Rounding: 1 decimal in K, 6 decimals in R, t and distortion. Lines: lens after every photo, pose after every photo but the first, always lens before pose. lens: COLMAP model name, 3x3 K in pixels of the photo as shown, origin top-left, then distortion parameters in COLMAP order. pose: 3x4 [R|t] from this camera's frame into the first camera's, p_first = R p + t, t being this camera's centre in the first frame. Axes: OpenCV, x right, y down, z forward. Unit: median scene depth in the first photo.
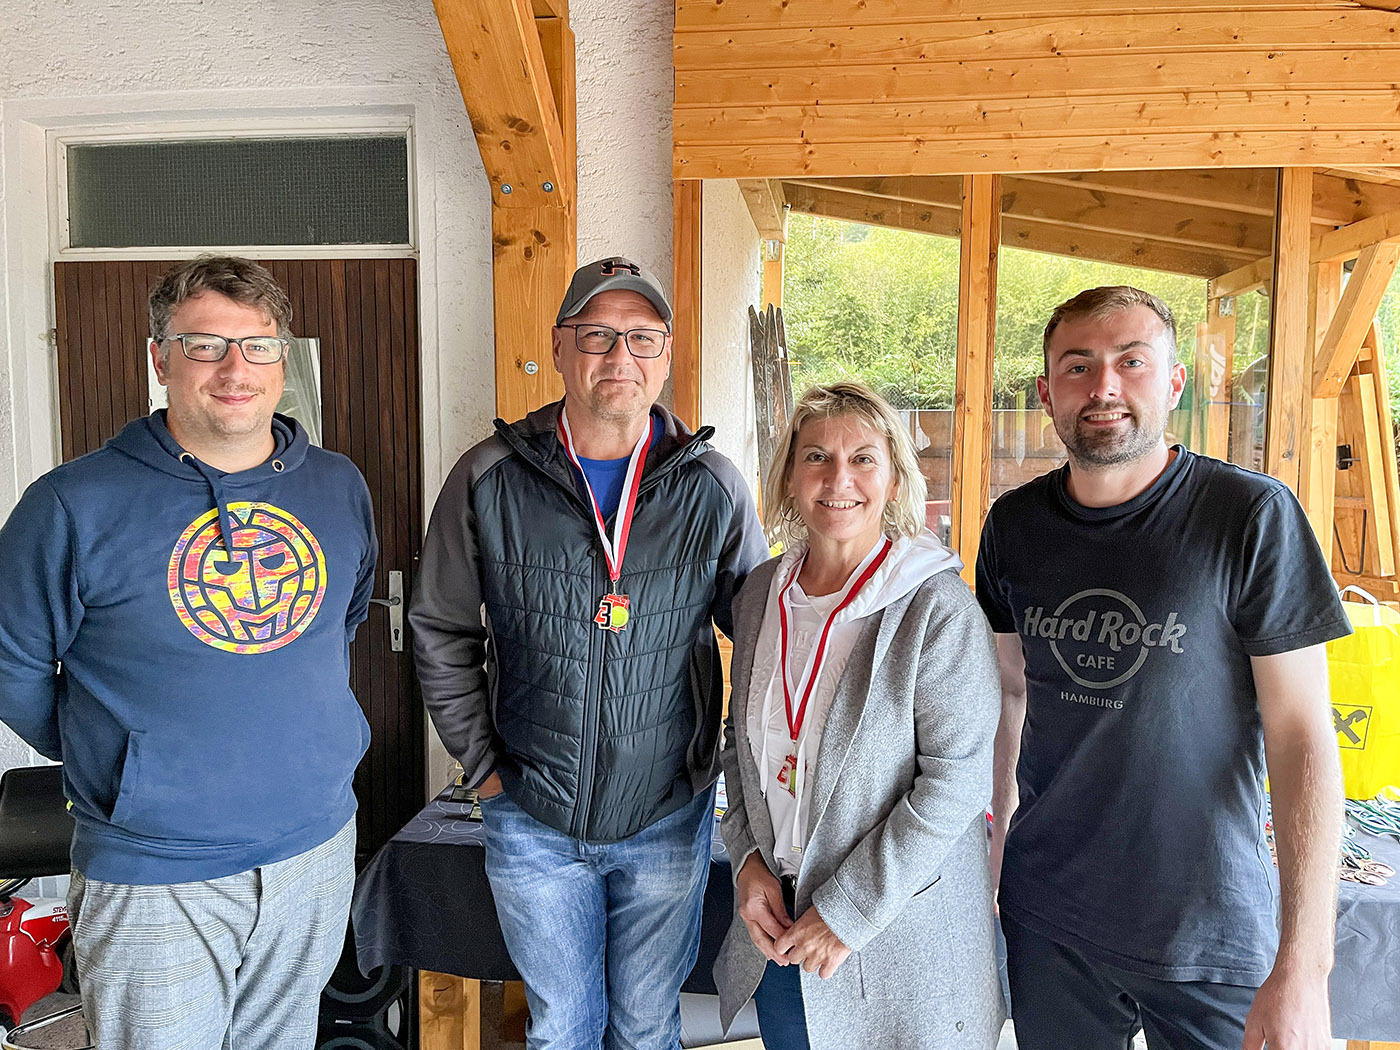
lens RADIAL K [[1050.0, 0, 693.9], [0, 1050.0, 503.9], [0, 0, 1]] dist [0.074621, -0.112398]
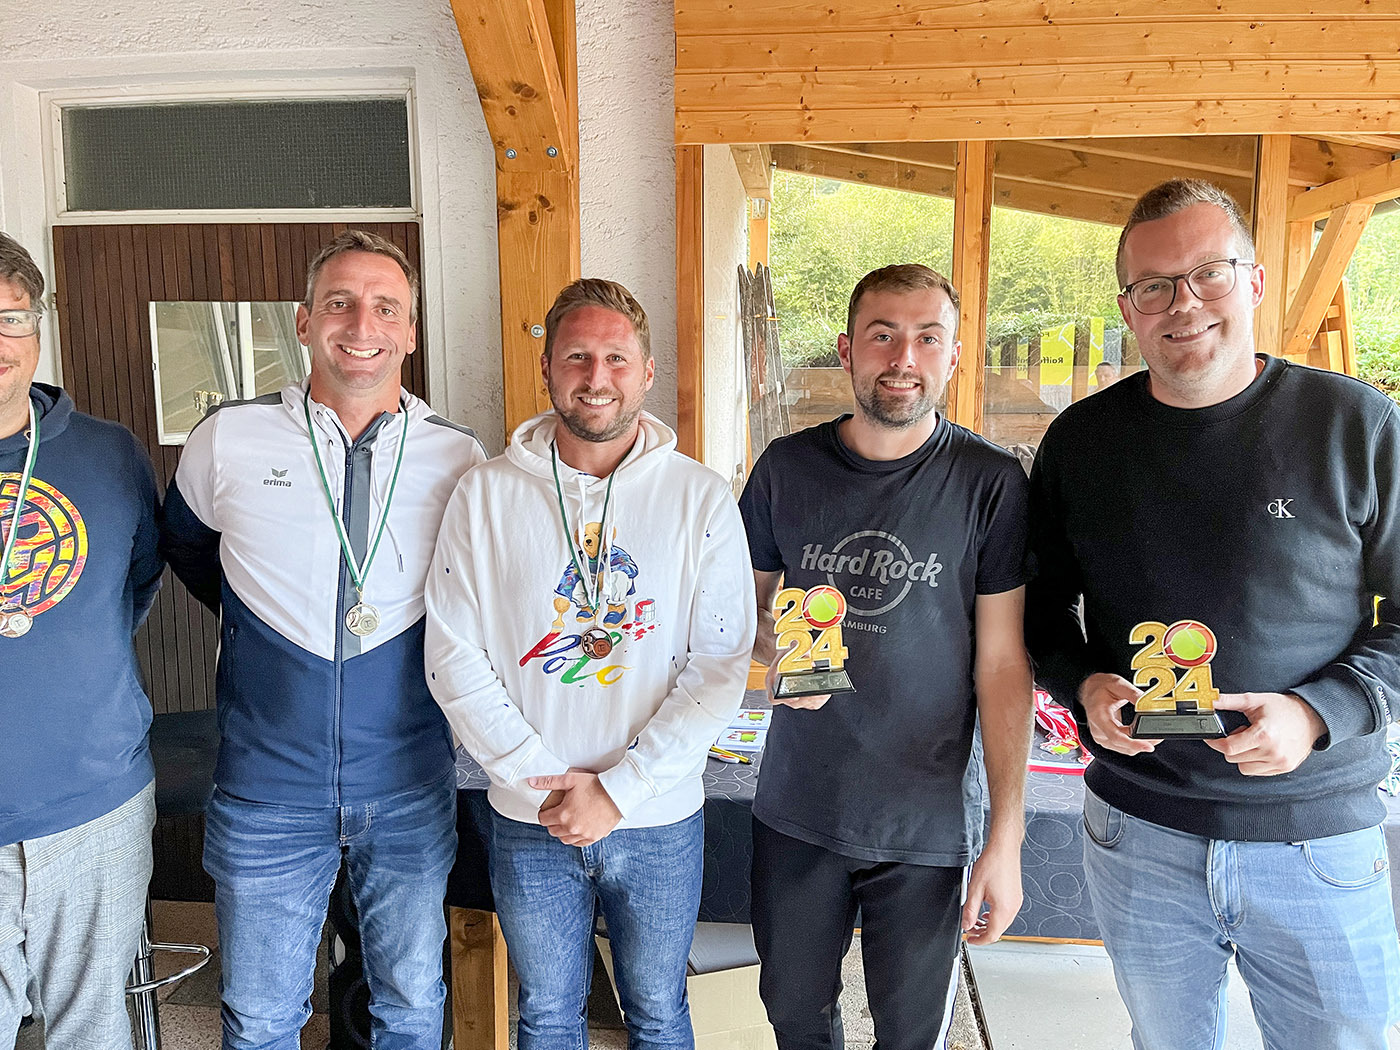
lens RADIAL K [[1050.6, 0, 705.4], [0, 1050.6, 510.5], [0, 0, 1]] dist [0.075394, -0.113796]
pose [[0.999331, -0.010523, 0.035032, -0.030335], [0.008837, 0.998812, 0.047925, -0.003128], [-0.035495, -0.047583, 0.998236, -0.037695]]
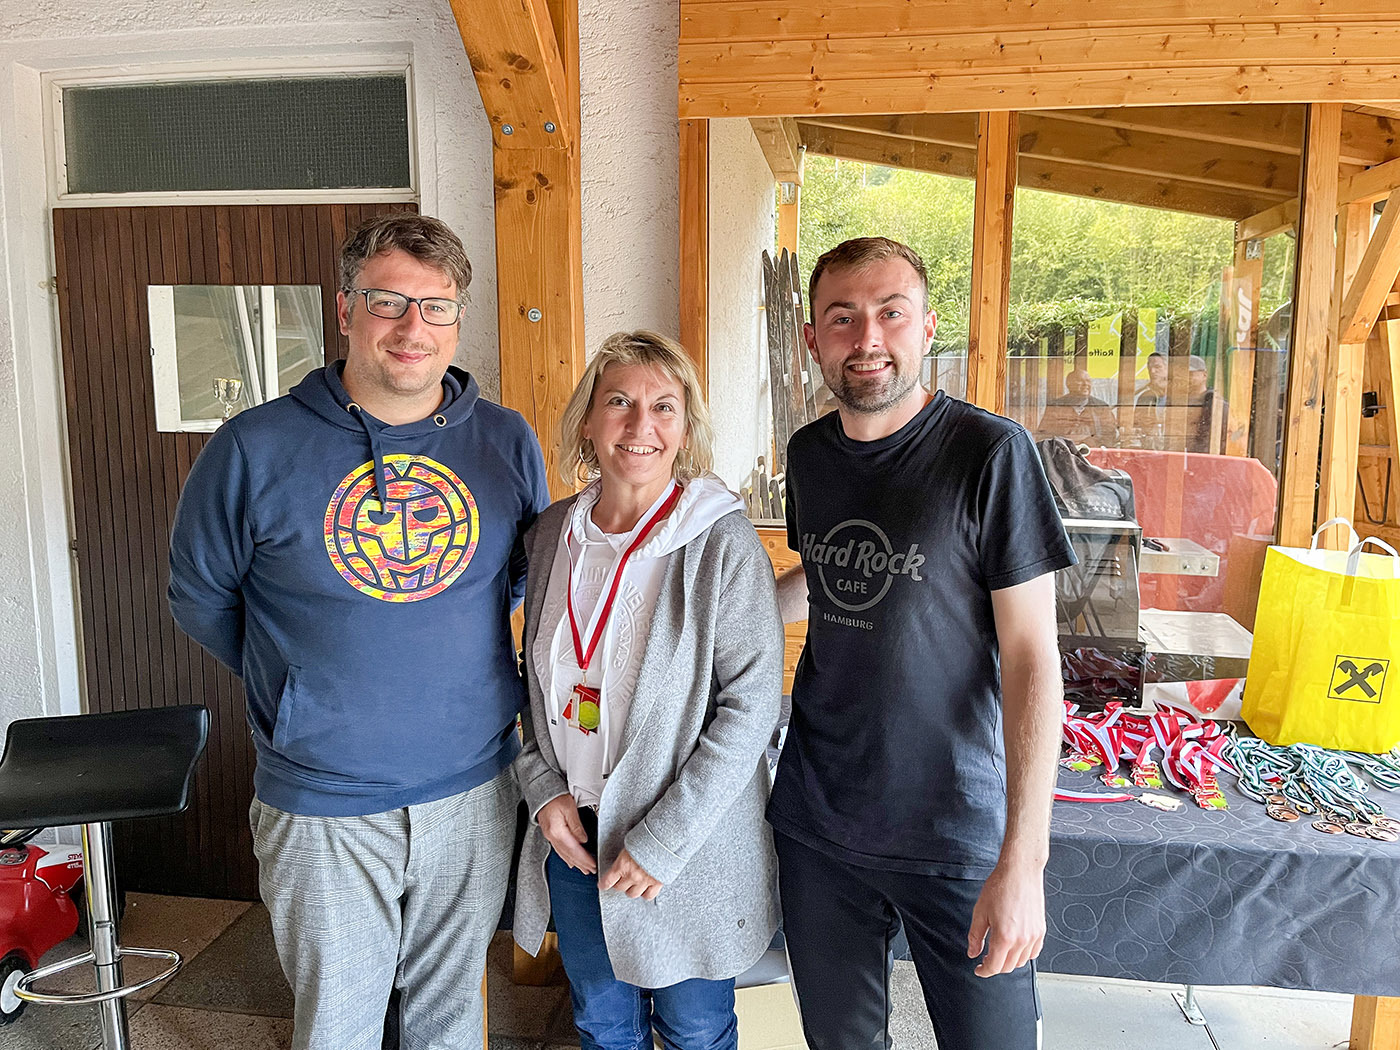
lens RADIAL K [[1051.3, 0, 699.5], [0, 1051.3, 501.8], [0, 0, 1]] dist [0.079385, -0.120947]
pose [[0.999905, -0.000699, -0.013757, 0.012534], [0.001338, 0.998918, 0.046496, -0.001352], [0.013710, -0.046510, 0.998824, 0.013455]]
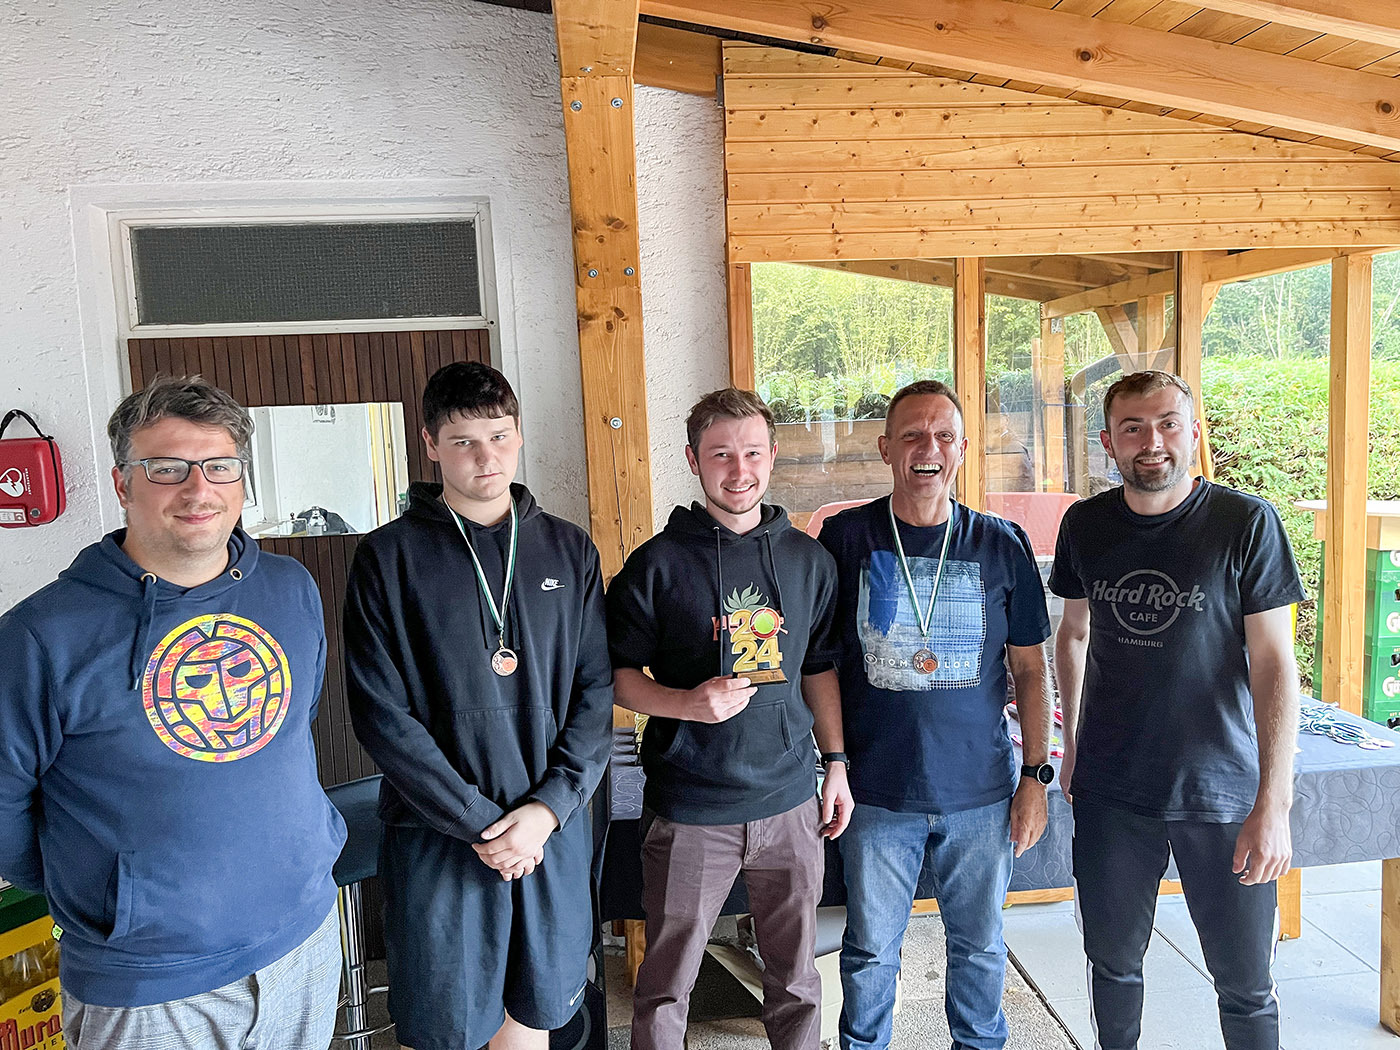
lens RADIAL K [[1034.5, 0, 700.0], [0, 1034.5, 525.0], [0, 0, 1]] dist [0.050244, -0.060901]
pose [[0.974615, -0.069960, 0.212676, -0.330375], [0.063664, 0.997310, 0.036316, -0.052979], [-0.214645, -0.021854, 0.976448, -0.164191]]
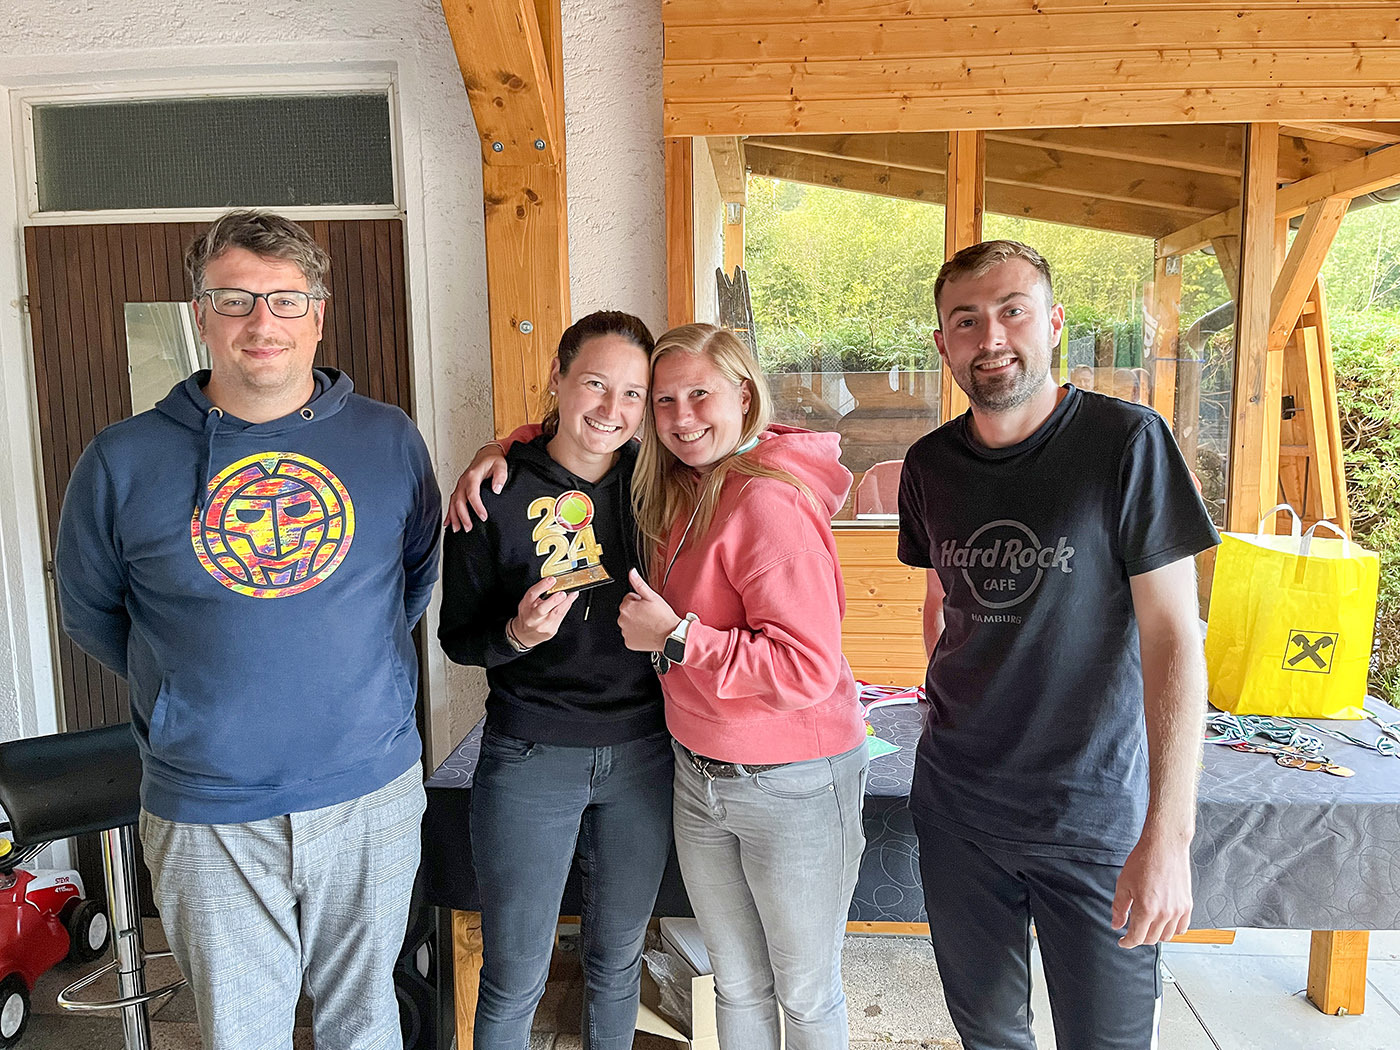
lens RADIAL K [[1049.1, 0, 696.5], [0, 1049.1, 520.4], [0, 0, 1]] dist [0.081250, -0.121258]
pose [[0.997873, -0.024466, 0.060423, -0.059592], [0.021964, 0.998887, 0.041743, 0.017477], [-0.061377, -0.040327, 0.997300, -0.024456]]
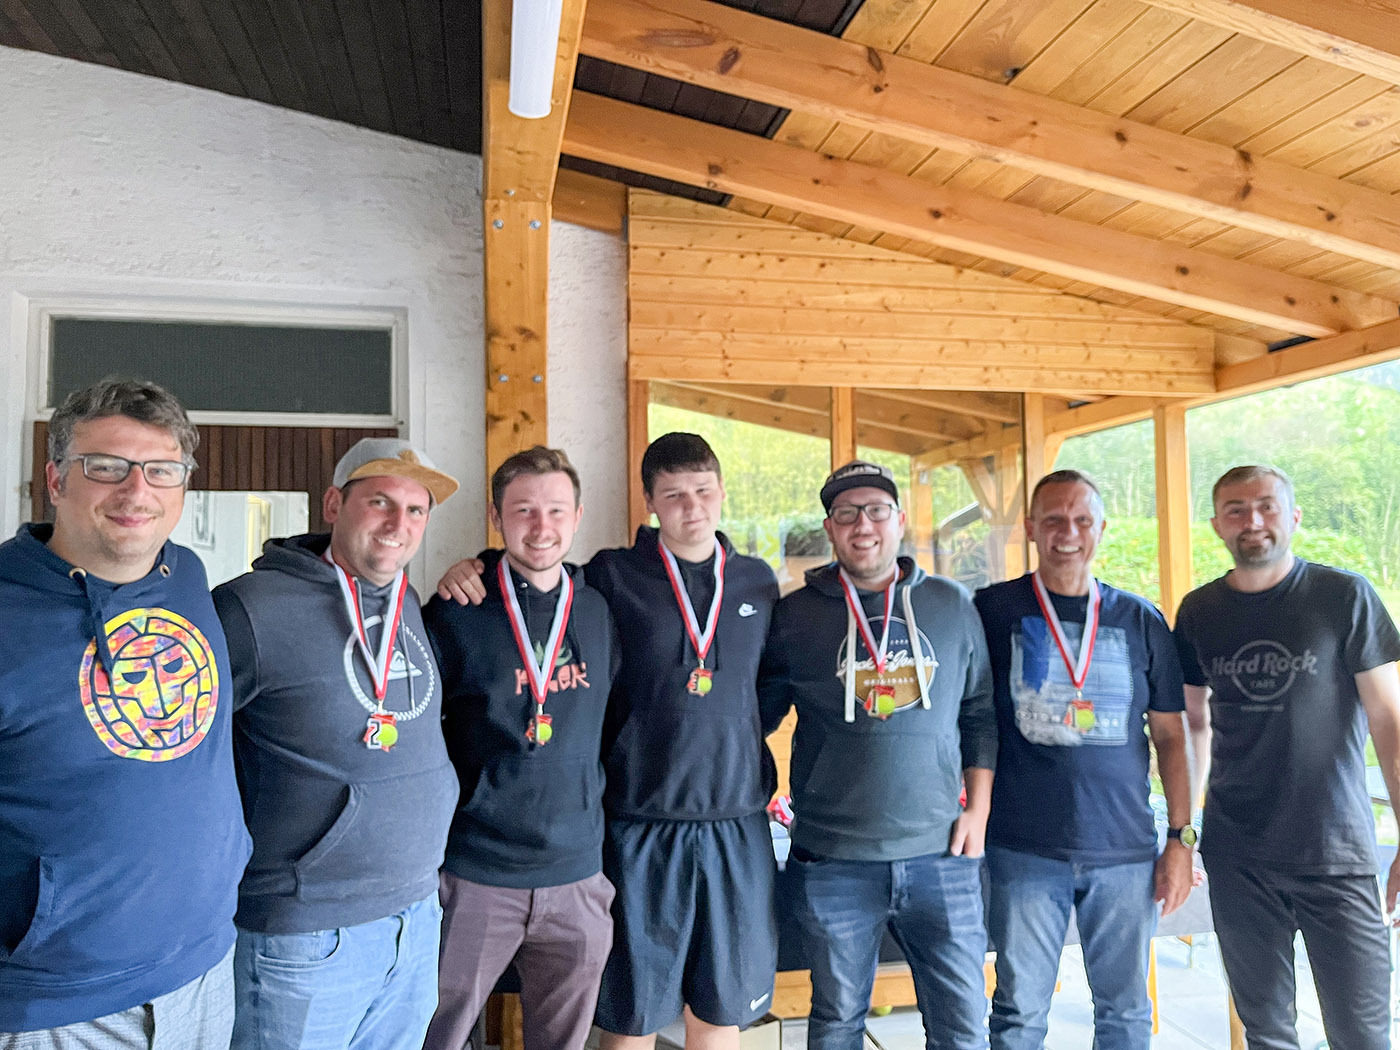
lens RADIAL K [[1034.5, 0, 700.0], [0, 1034.5, 525.0], [0, 0, 1]] dist [0.050244, -0.060901]
pose [[0.945858, 0.001408, 0.324579, -0.361868], [0.041076, 0.991431, -0.124002, 0.041923], [-0.321972, 0.130621, 0.937695, -0.227800]]
